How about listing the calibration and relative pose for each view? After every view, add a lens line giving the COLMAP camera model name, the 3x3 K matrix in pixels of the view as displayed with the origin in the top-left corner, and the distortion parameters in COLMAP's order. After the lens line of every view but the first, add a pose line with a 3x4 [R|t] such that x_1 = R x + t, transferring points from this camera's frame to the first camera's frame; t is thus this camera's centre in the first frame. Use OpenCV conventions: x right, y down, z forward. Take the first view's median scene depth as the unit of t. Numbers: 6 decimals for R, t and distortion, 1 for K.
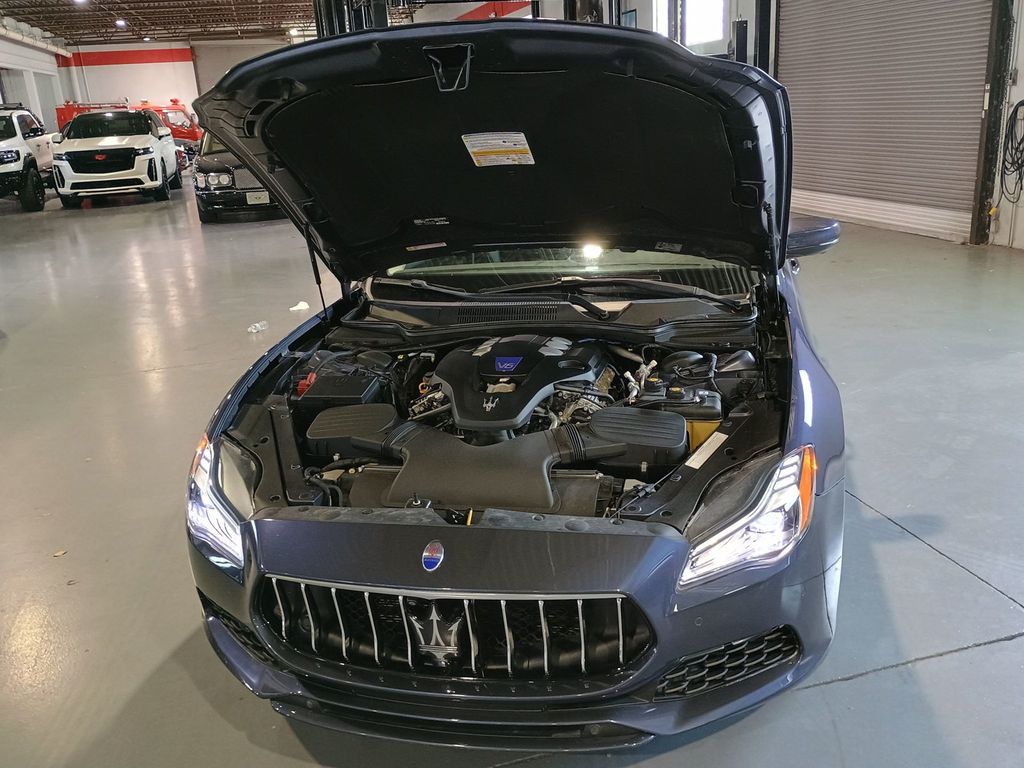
lens RADIAL K [[846.5, 0, 519.1], [0, 846.5, 385.0], [0, 0, 1]] dist [0.051395, -0.072179]
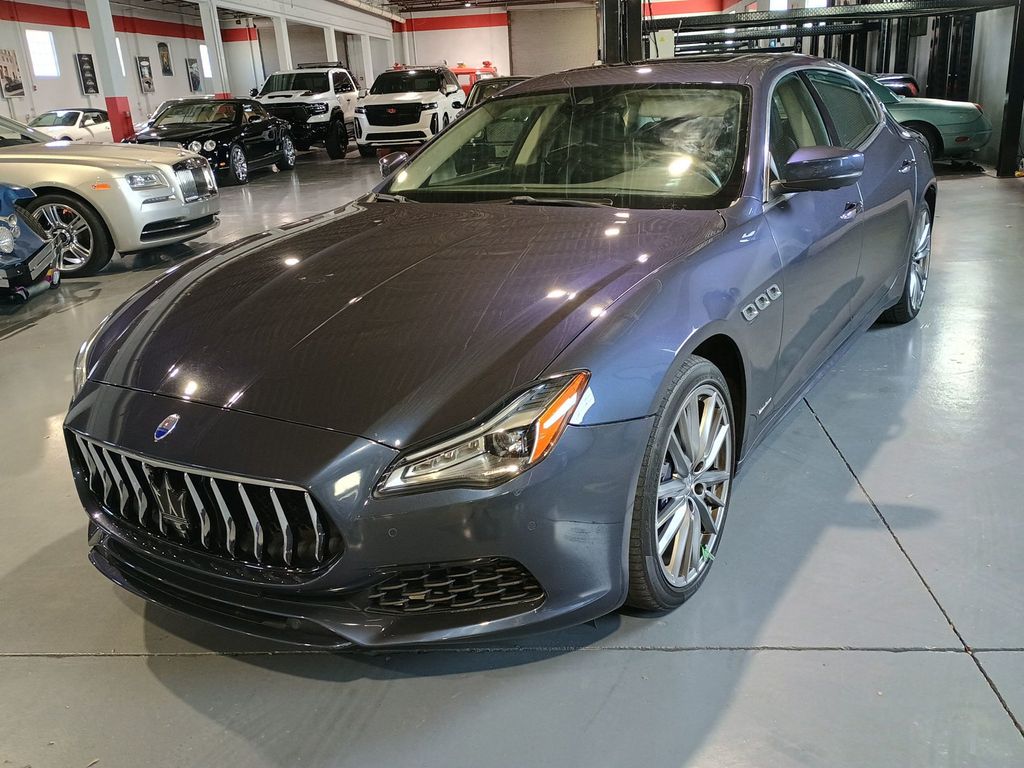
lens RADIAL K [[846.5, 0, 519.1], [0, 846.5, 385.0], [0, 0, 1]] dist [0.051395, -0.072179]
pose [[0.944813, 0.117470, -0.305825, 0.128355], [-0.105230, 0.992855, 0.056267, 0.009763], [0.310250, -0.020980, 0.950424, 0.030294]]
